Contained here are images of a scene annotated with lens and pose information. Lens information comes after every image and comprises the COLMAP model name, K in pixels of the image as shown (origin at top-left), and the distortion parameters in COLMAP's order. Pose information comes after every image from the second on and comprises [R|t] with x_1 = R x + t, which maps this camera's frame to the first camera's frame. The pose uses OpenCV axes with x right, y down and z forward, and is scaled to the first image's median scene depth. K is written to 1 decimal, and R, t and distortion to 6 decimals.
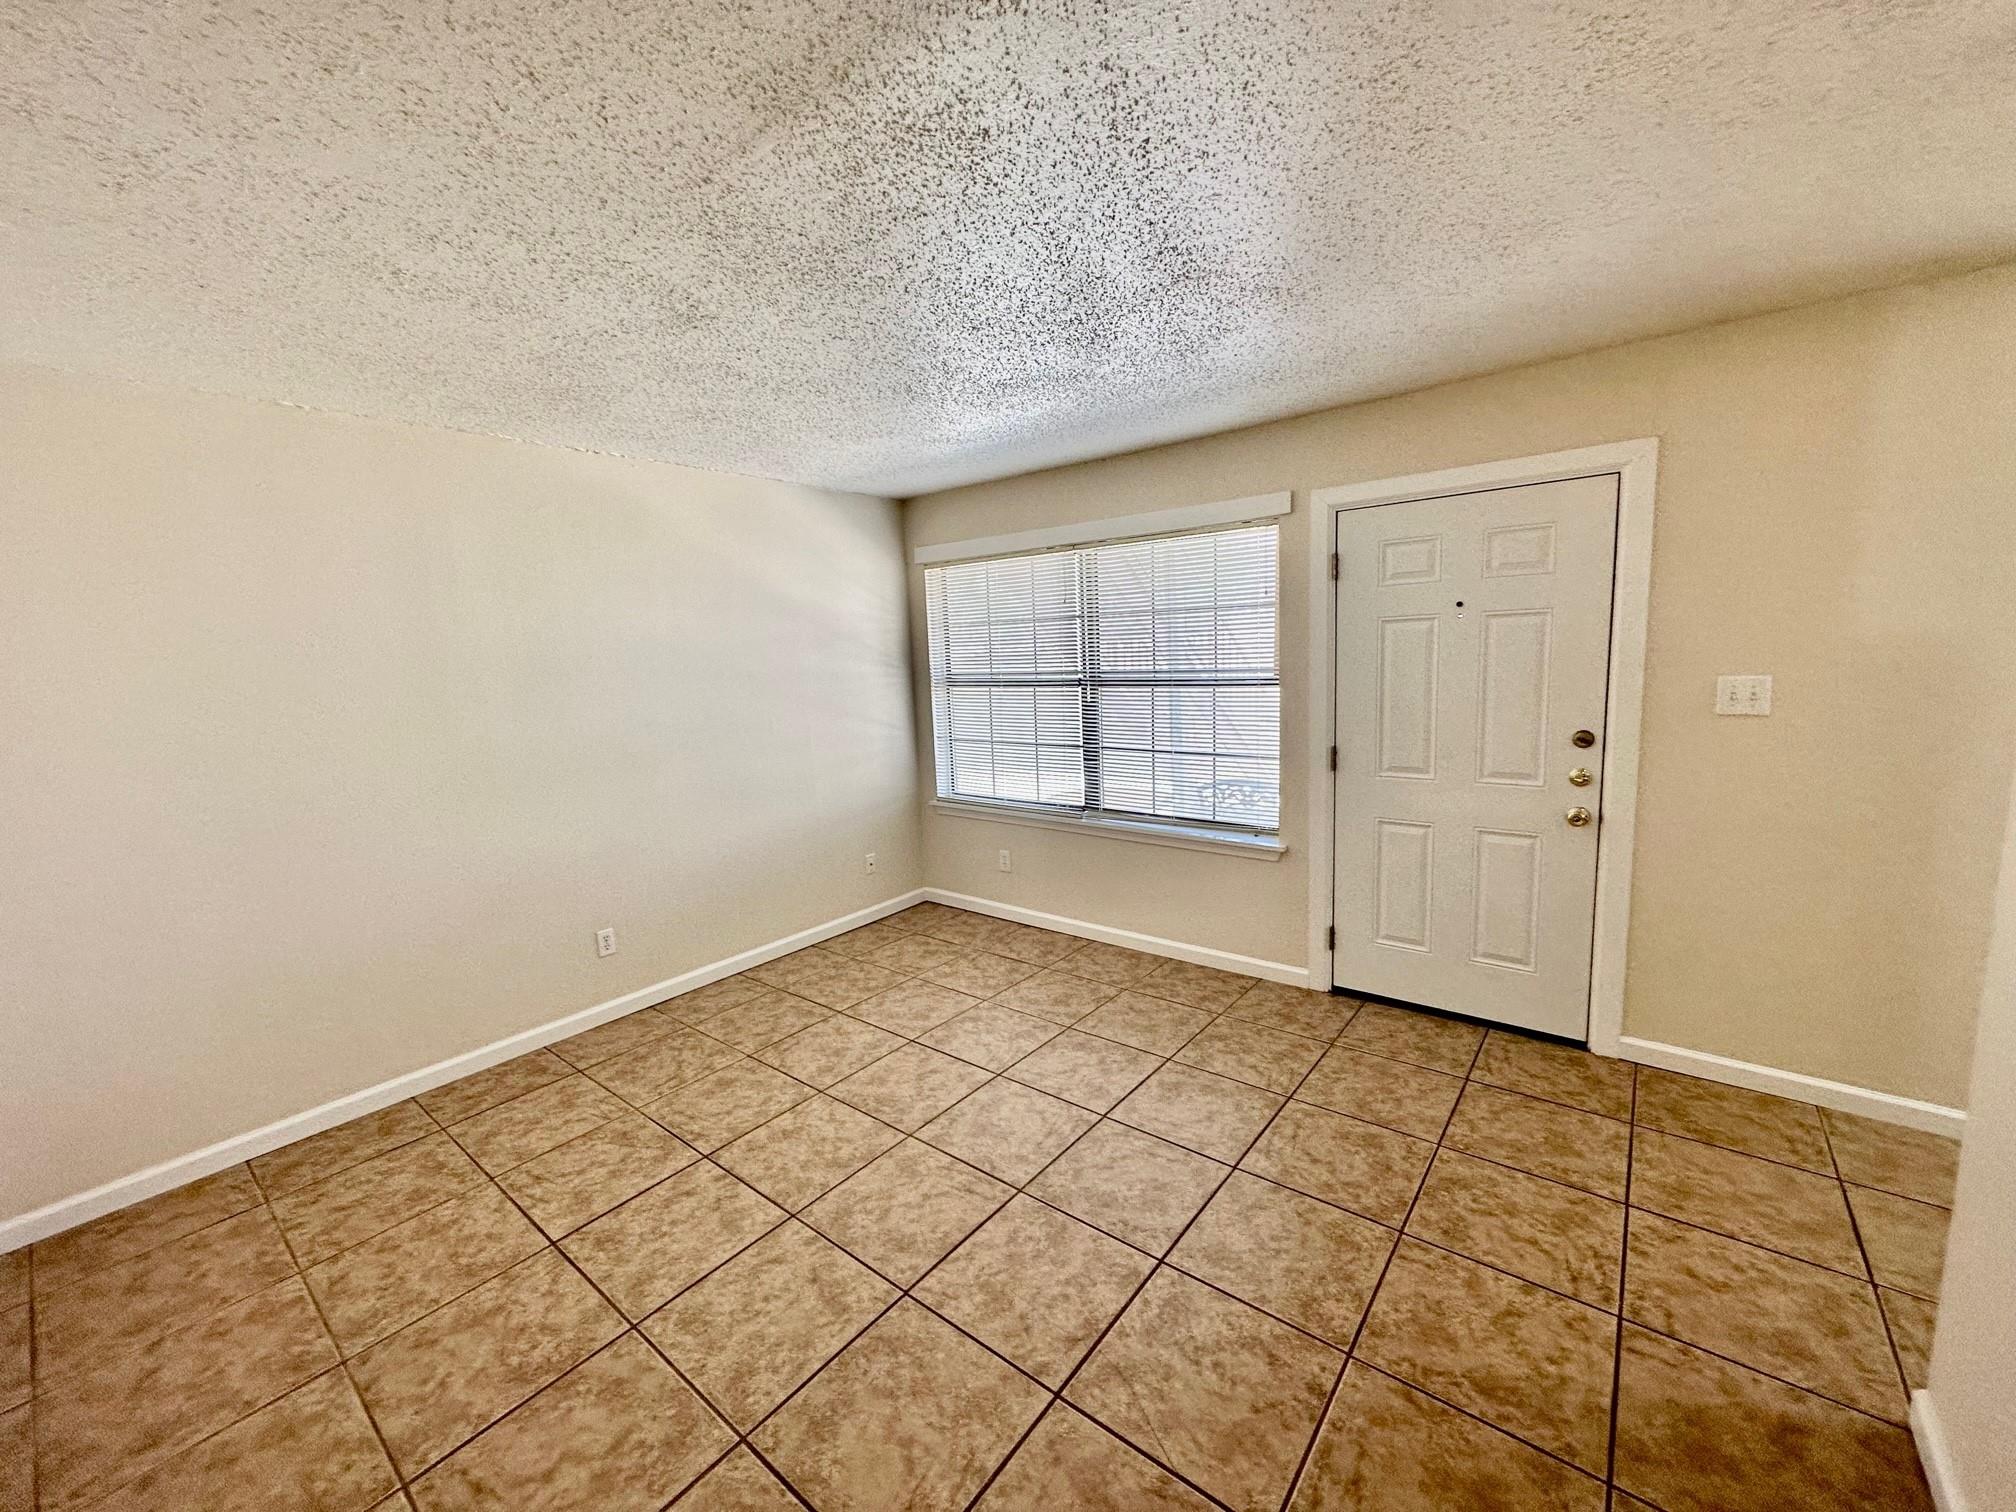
lens RADIAL K [[807.4, 0, 1006.7], [0, 807.4, 761.0], [0, 0, 1]] dist [0.002046, -0.001115]
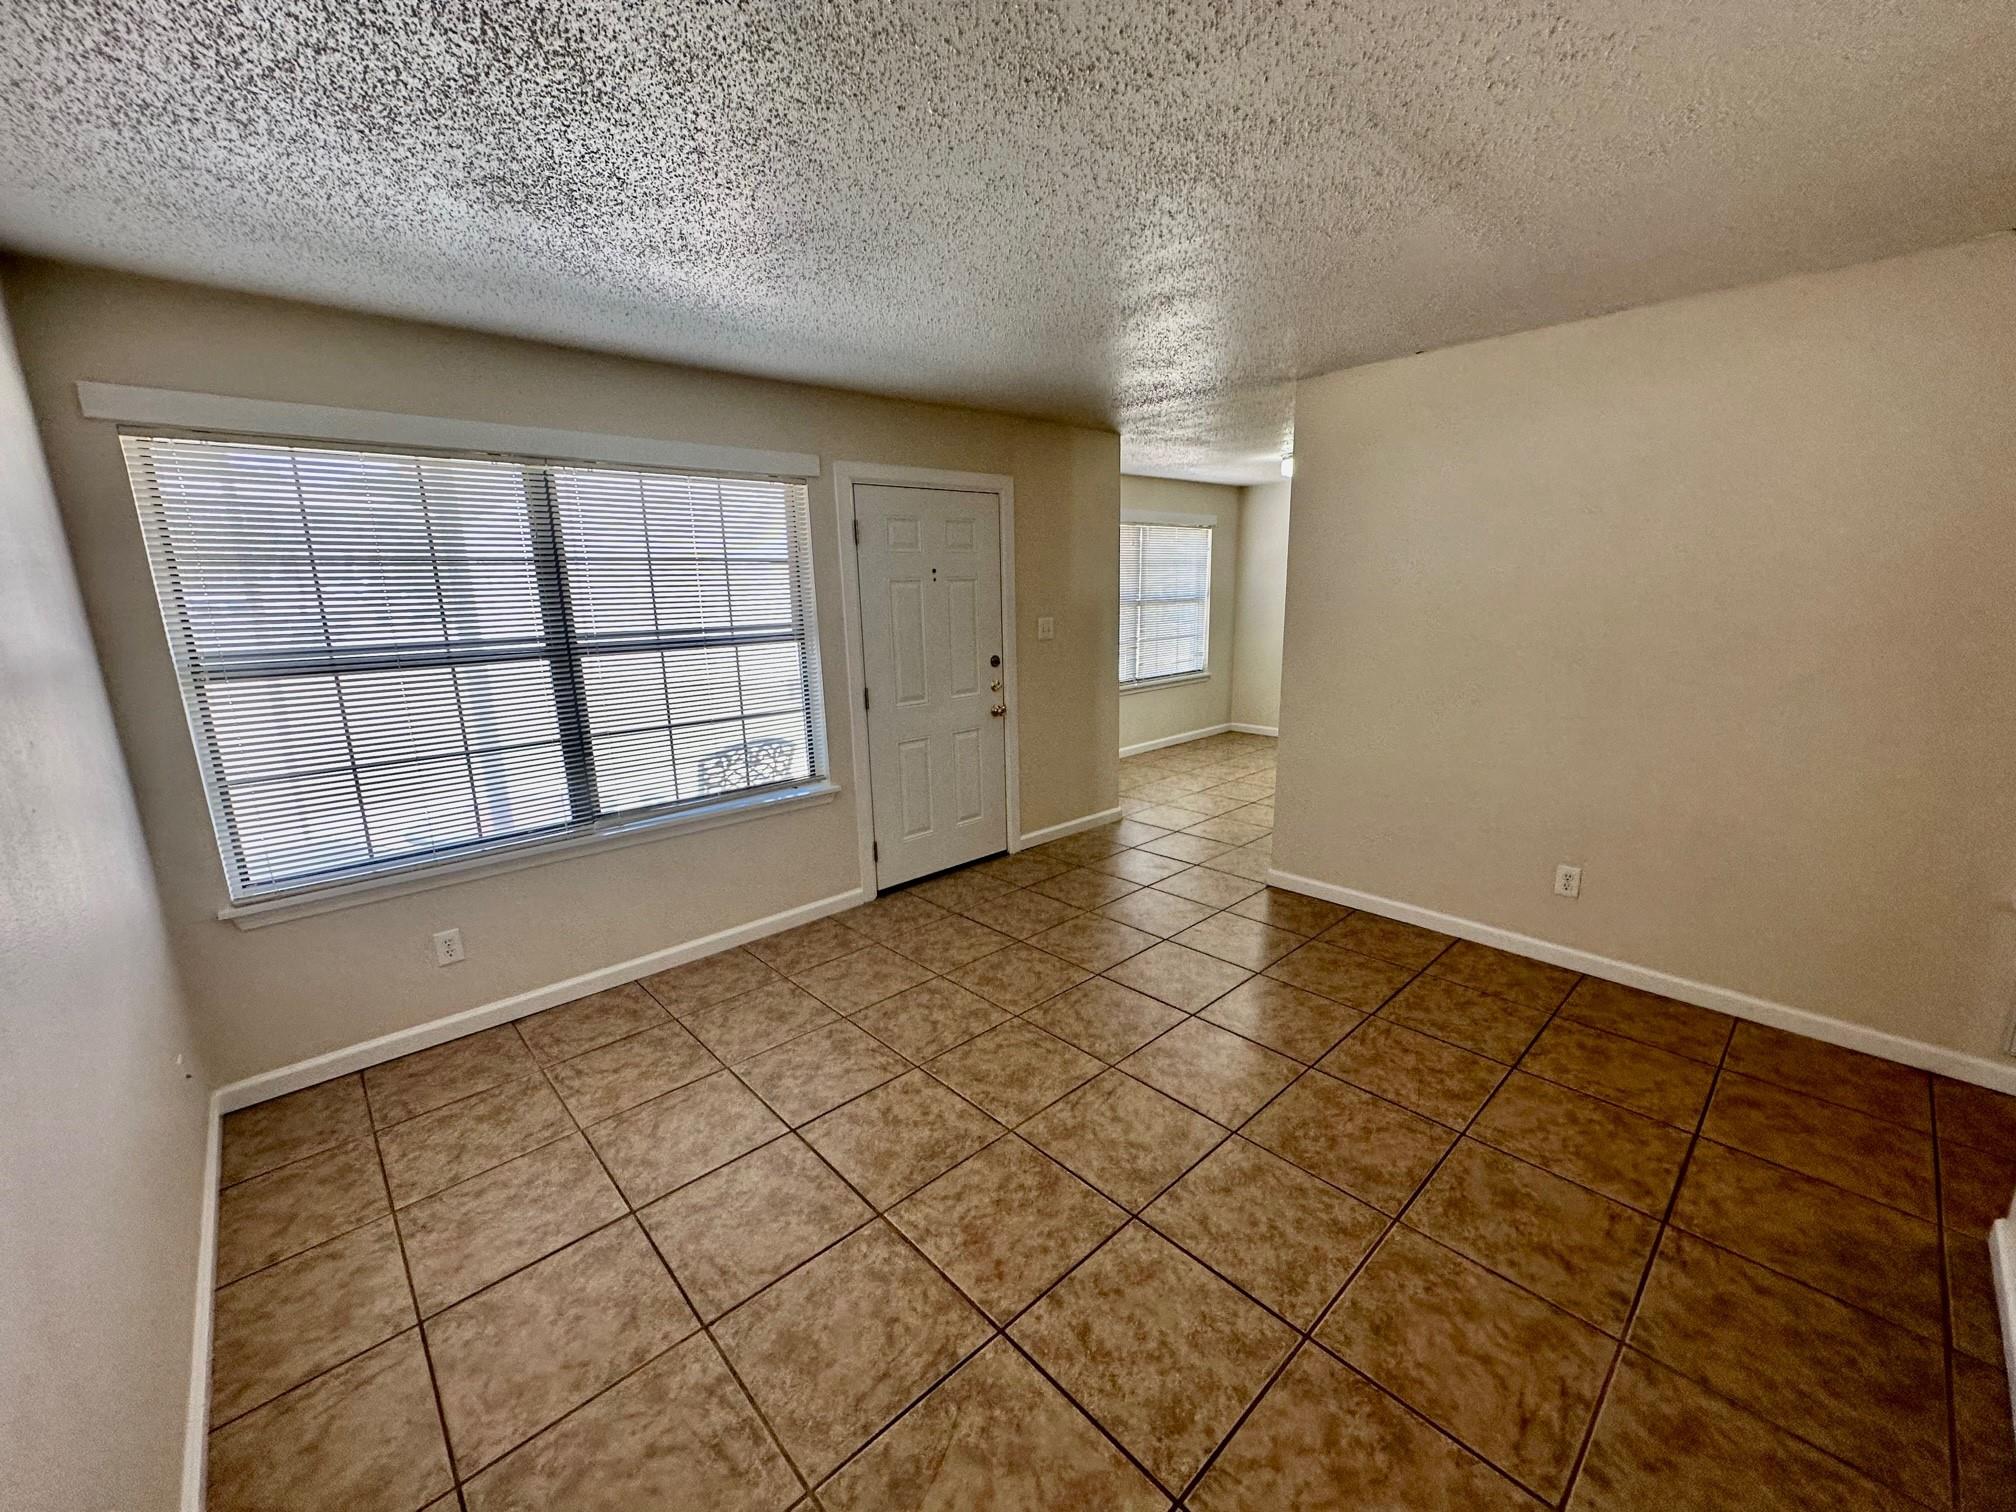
lens RADIAL K [[807.4, 0, 1009.1], [0, 807.4, 758.2], [0, 0, 1]] dist [0.002046, -0.001115]
pose [[0.137343, -0.167464, 0.976265, -0.864675], [0.158667, 0.976597, 0.145200, -0.066790], [-0.977733, 0.134959, 0.160700, 0.746998]]
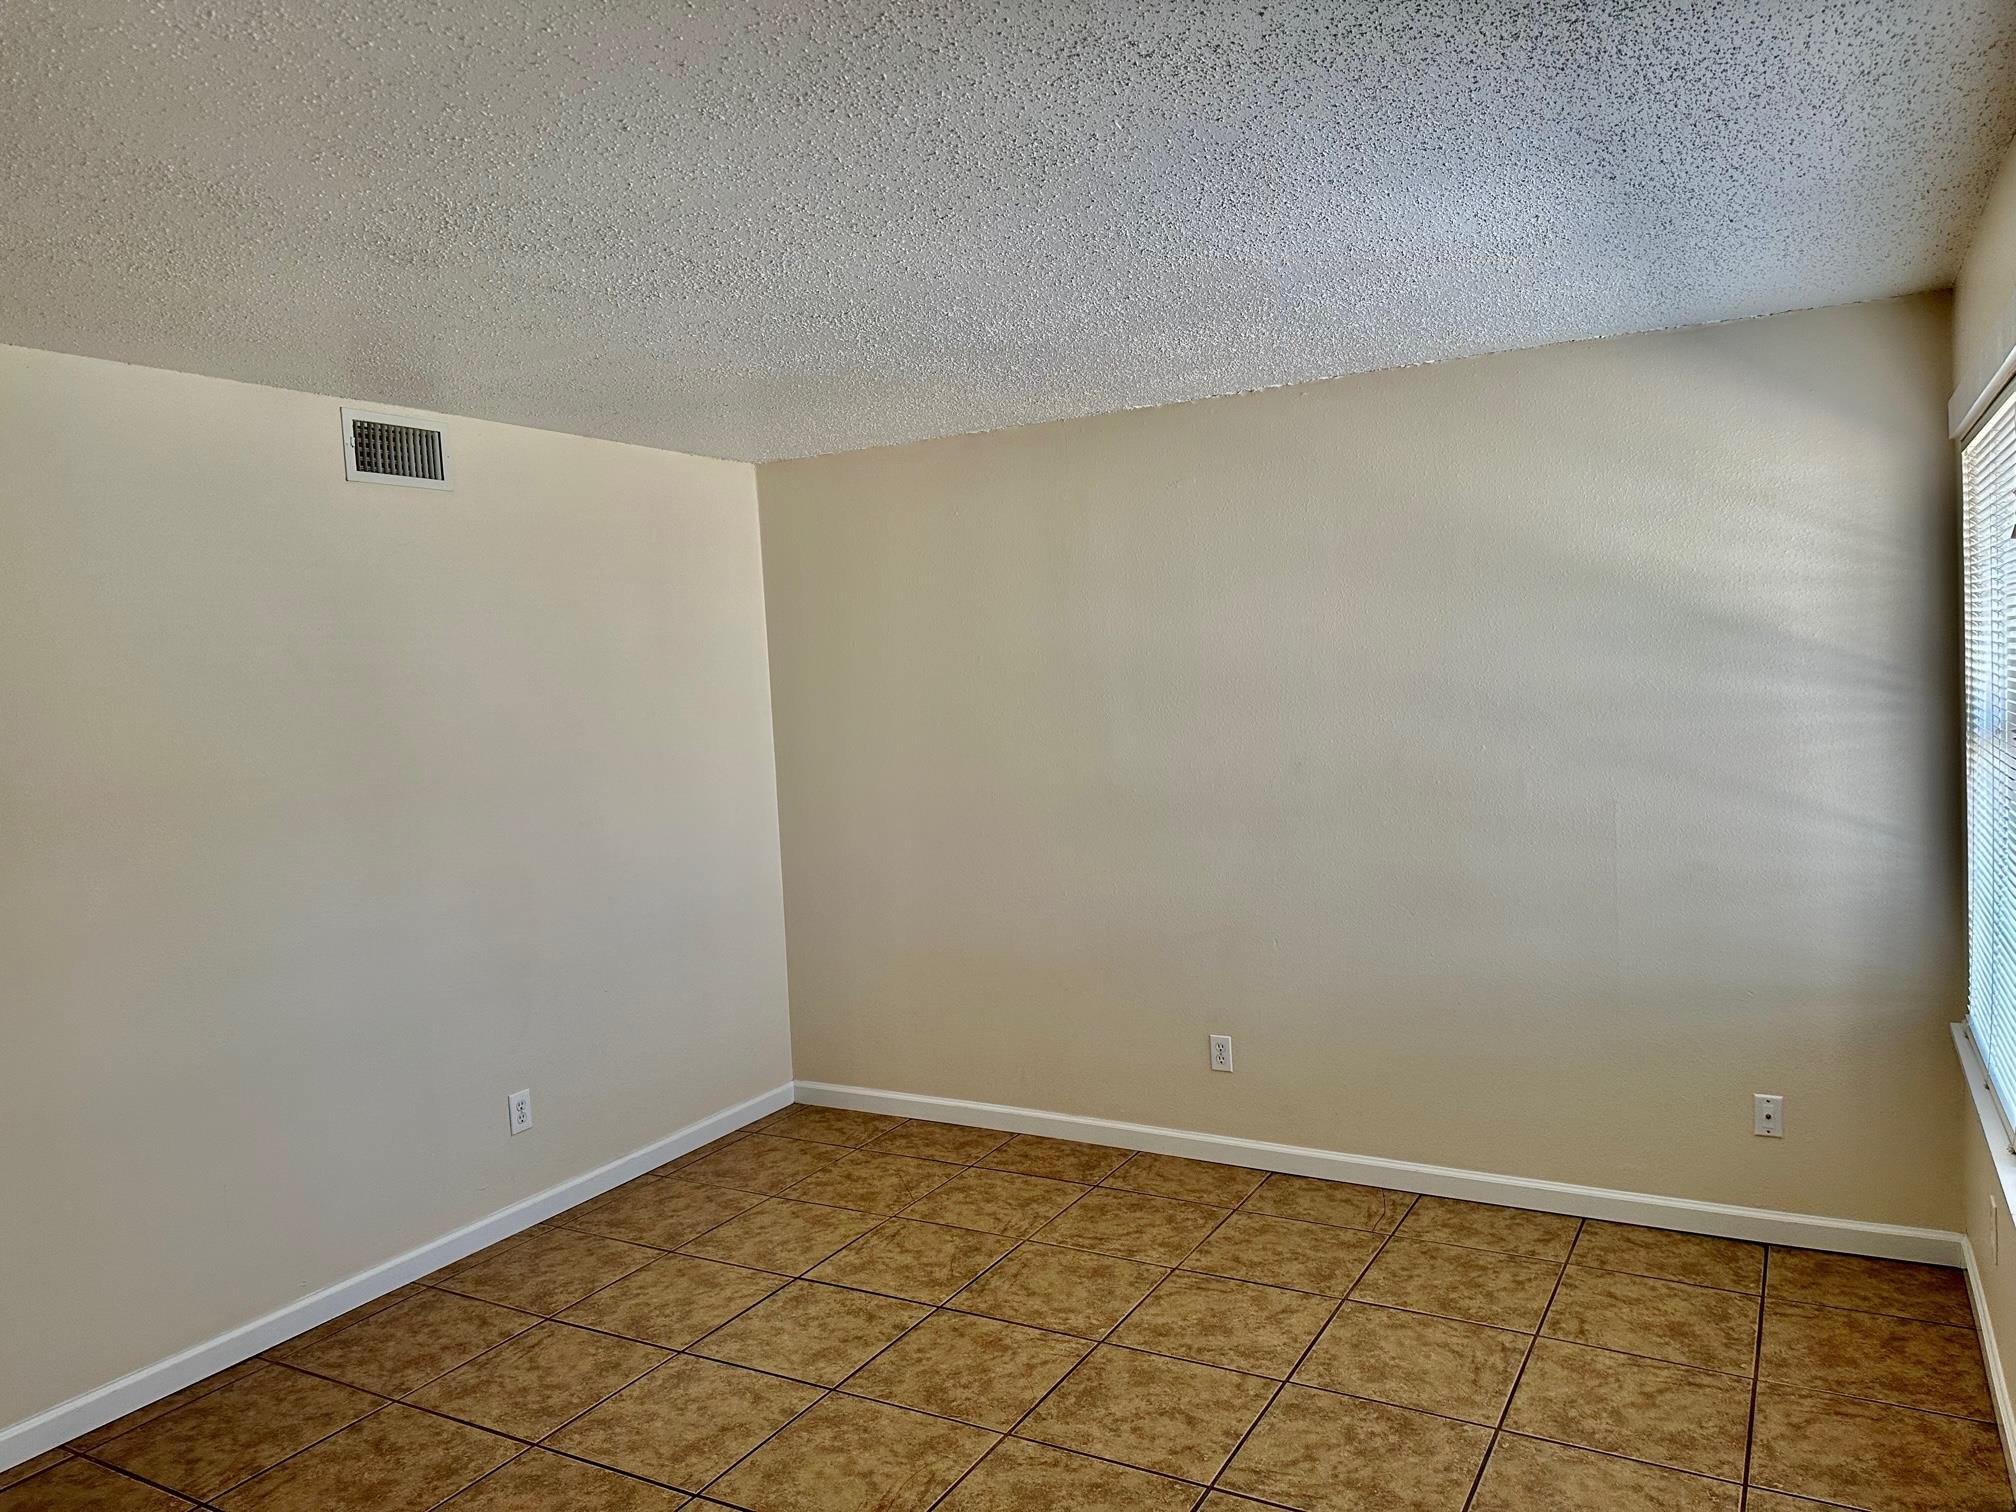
lens RADIAL K [[1419.9, 0, 983.9], [0, 1419.9, 739.7], [0, 0, 1]] dist [0.043643, -0.051815]
pose [[0.155139, 0.083965, -0.984318, 0.895688], [-0.099681, 0.992627, 0.068963, -0.156189], [0.982851, 0.087418, 0.162365, 0.695106]]
